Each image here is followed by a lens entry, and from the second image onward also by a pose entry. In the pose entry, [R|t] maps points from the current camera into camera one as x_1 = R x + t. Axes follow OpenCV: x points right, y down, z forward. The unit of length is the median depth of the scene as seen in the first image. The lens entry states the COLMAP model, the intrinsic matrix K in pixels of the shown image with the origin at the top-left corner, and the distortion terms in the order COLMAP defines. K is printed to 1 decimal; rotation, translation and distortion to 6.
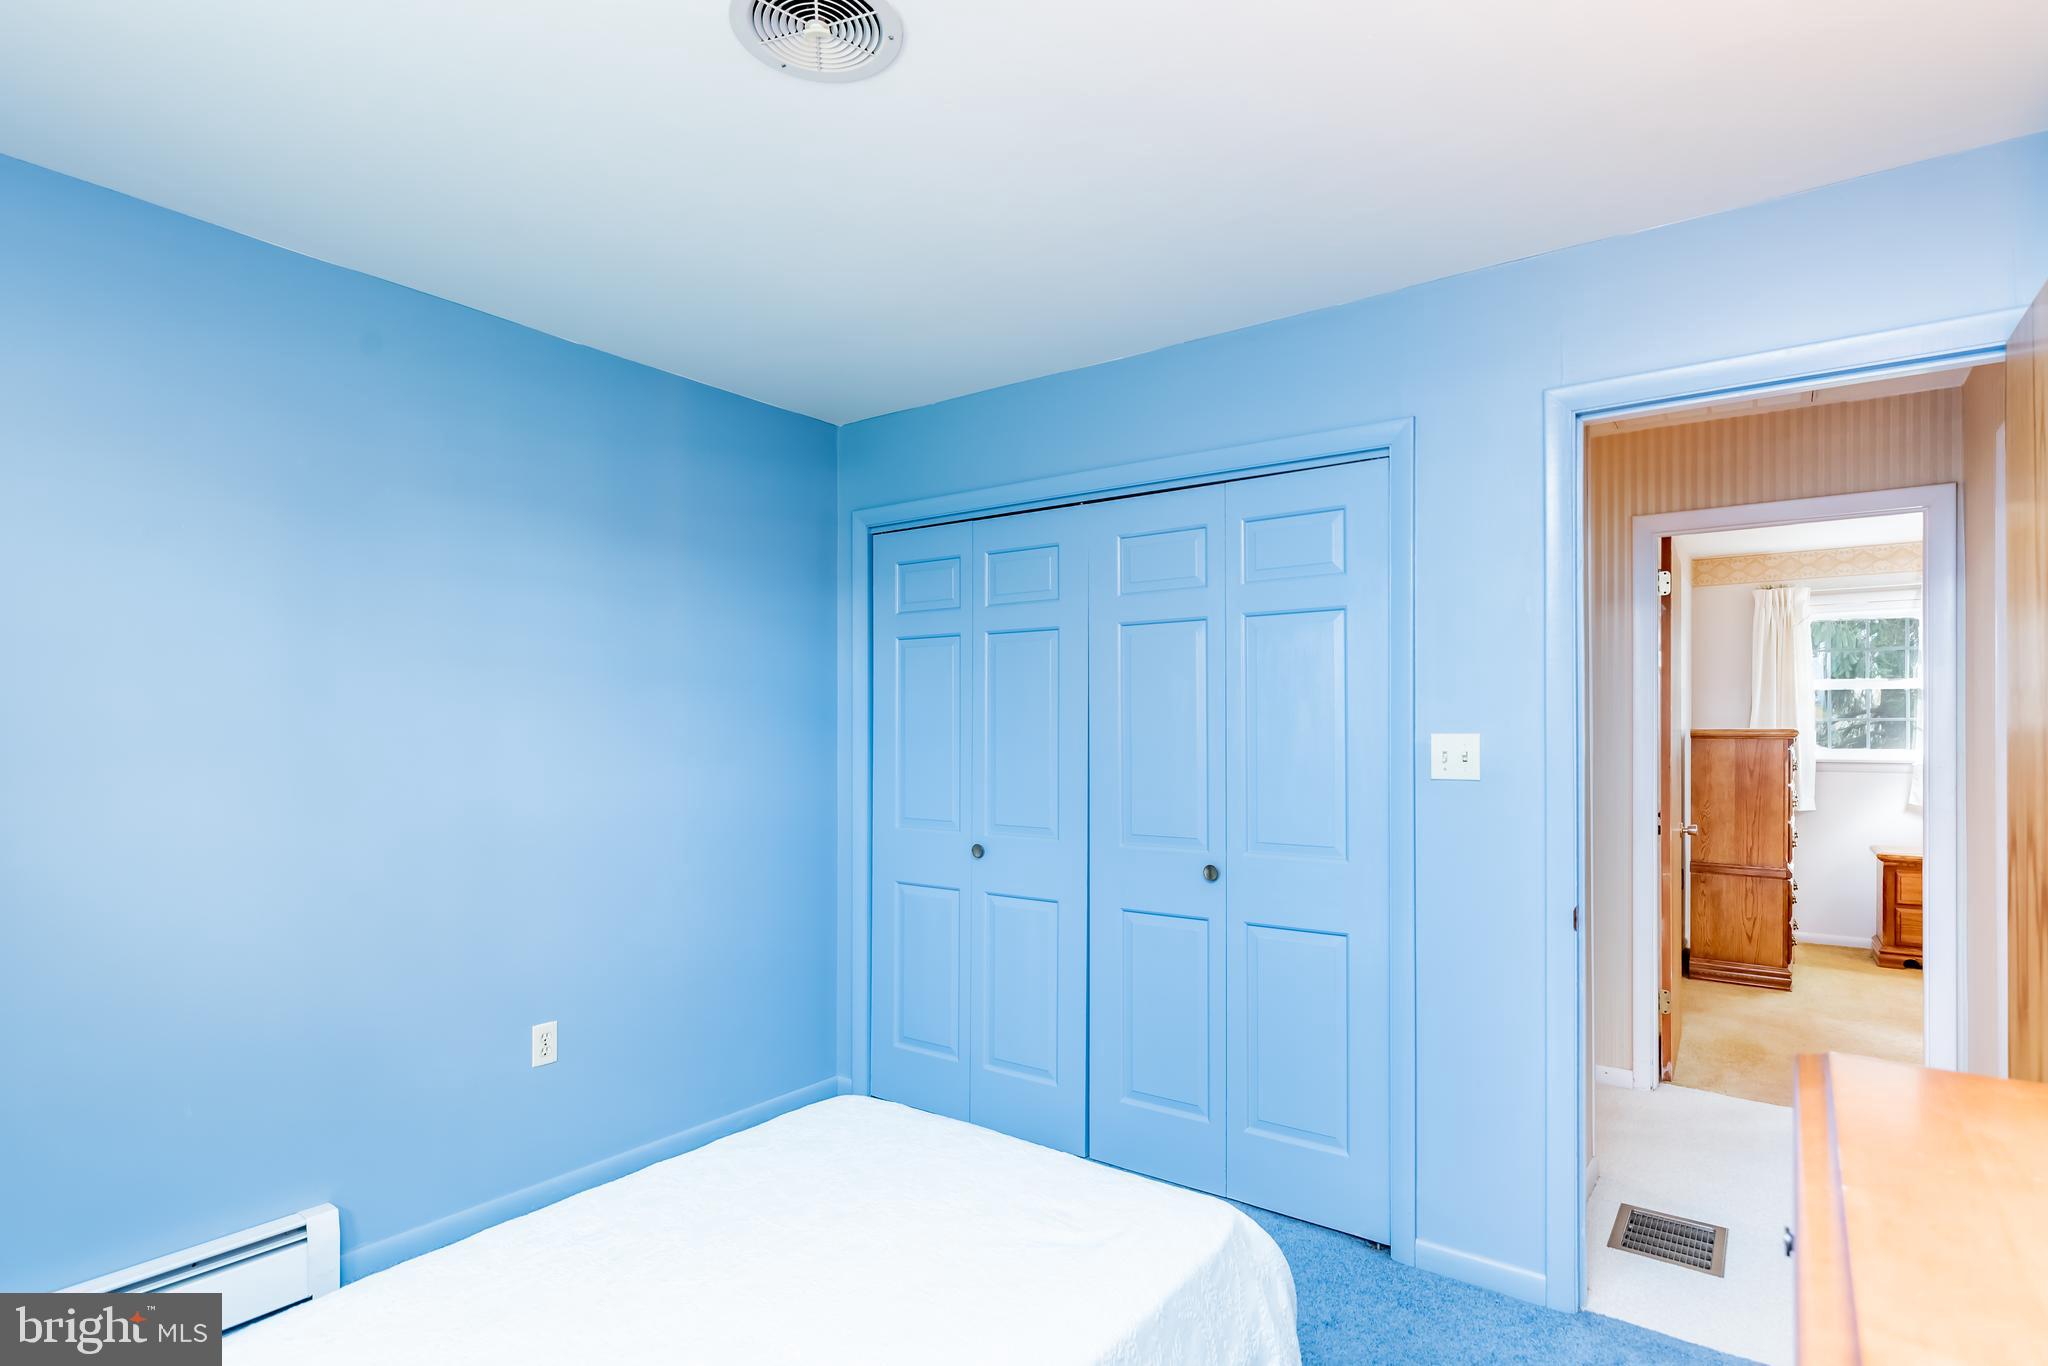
lens RADIAL K [[1030.4, 0, 1052.3], [0, 1030.4, 711.5], [0, 0, 1]] dist [0.002088, 0.000516]
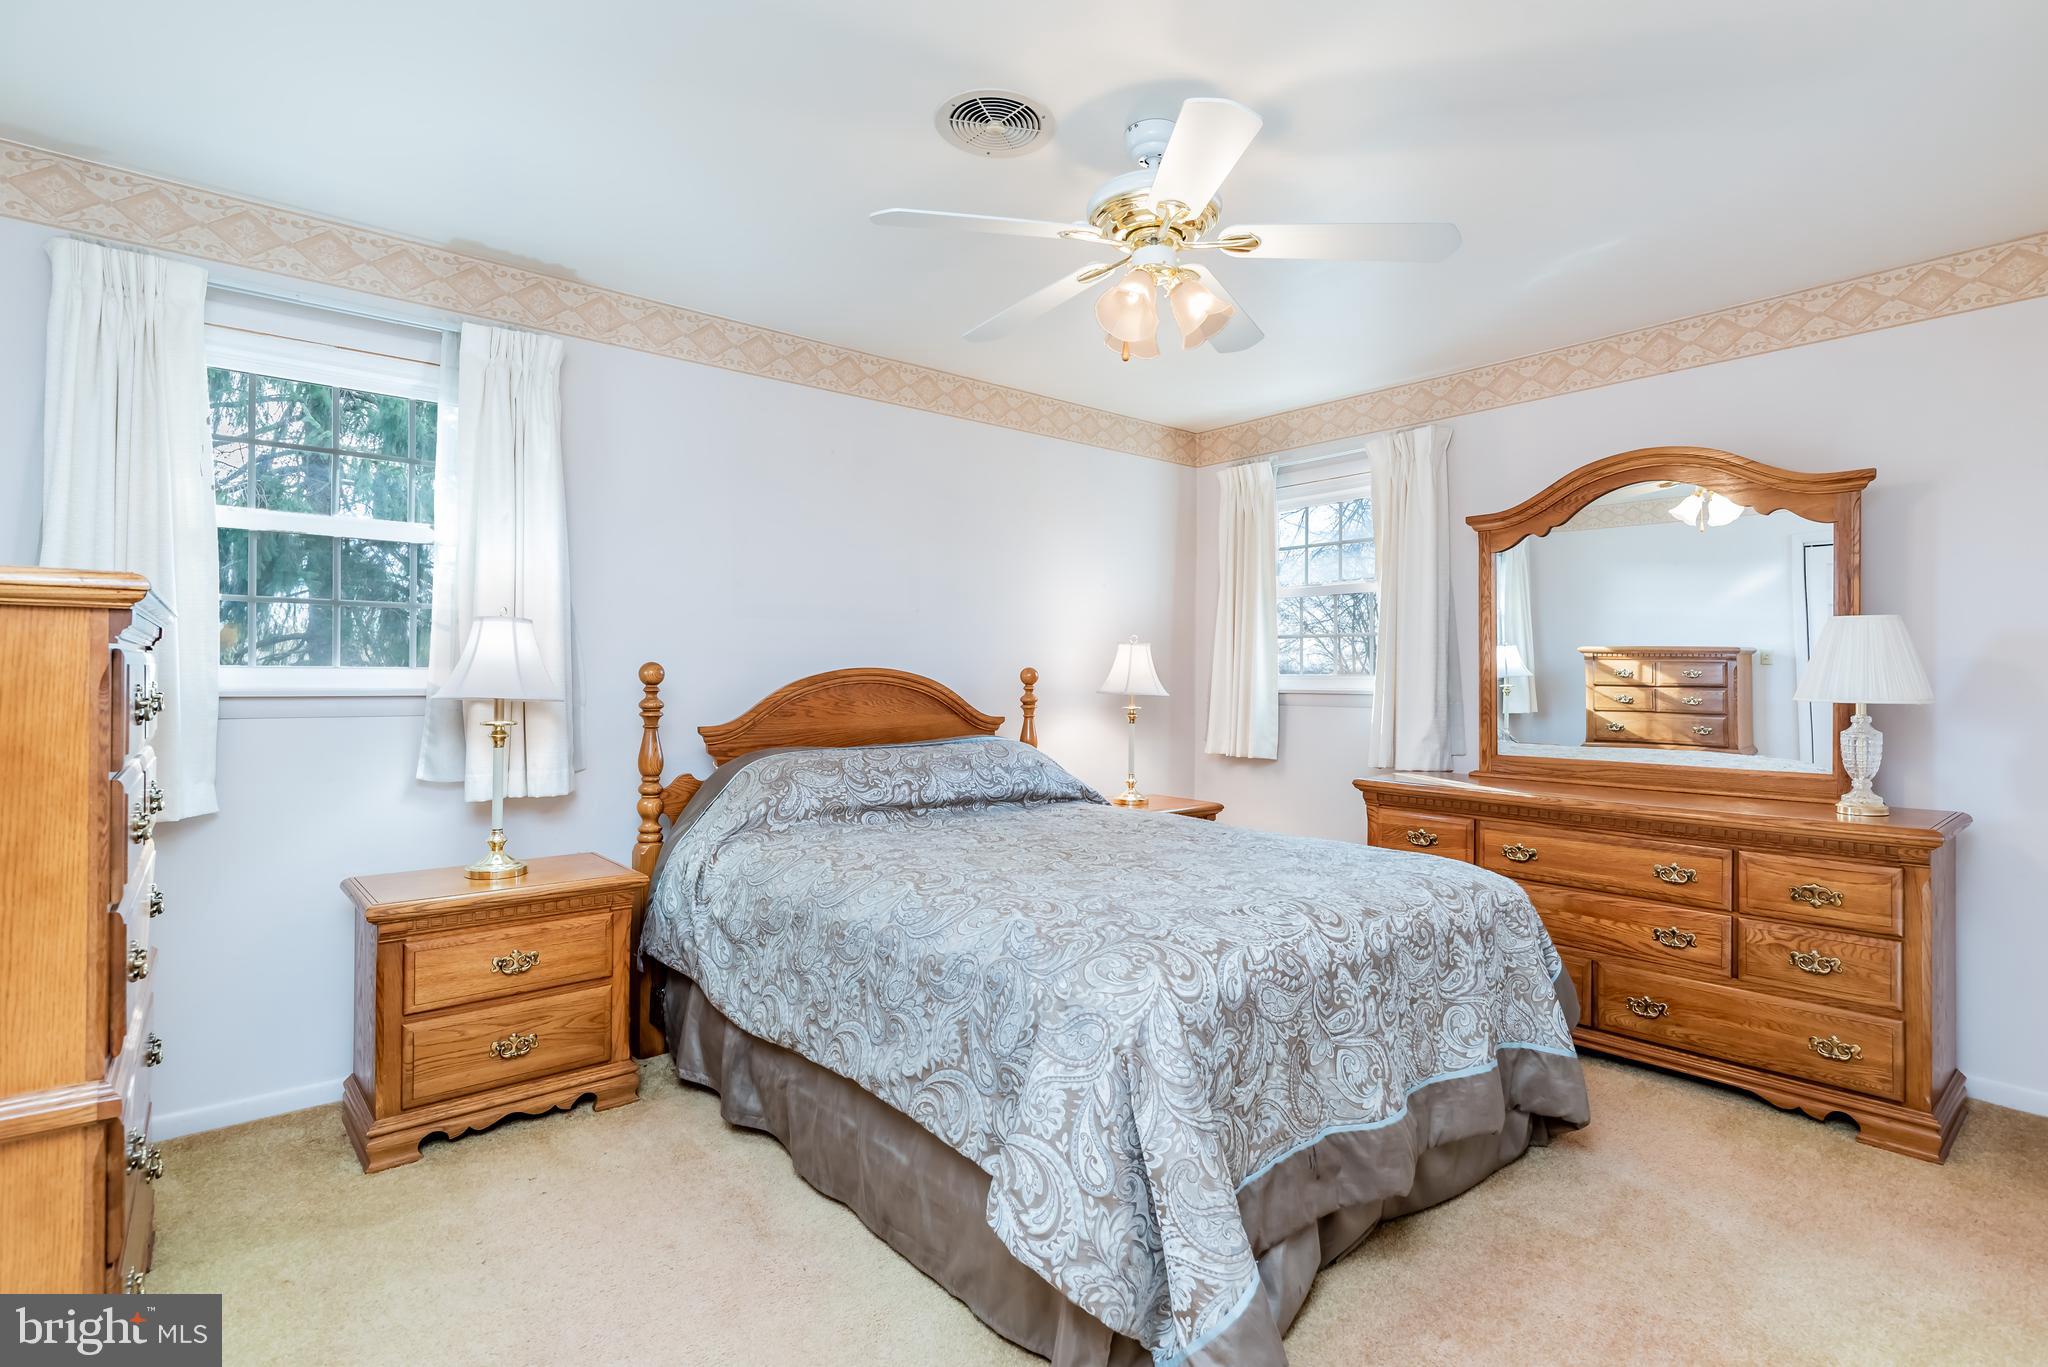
lens RADIAL K [[1001.9, 0, 1050.5], [0, 1001.9, 678.2], [0, 0, 1]] dist [-0.001381, 0.000086]
pose [[0.240037, -0.003914, 0.970756, 0.460055], [-0.022583, 0.999699, 0.009615, 0.032189], [-0.970501, -0.024231, 0.239876, 0.618673]]
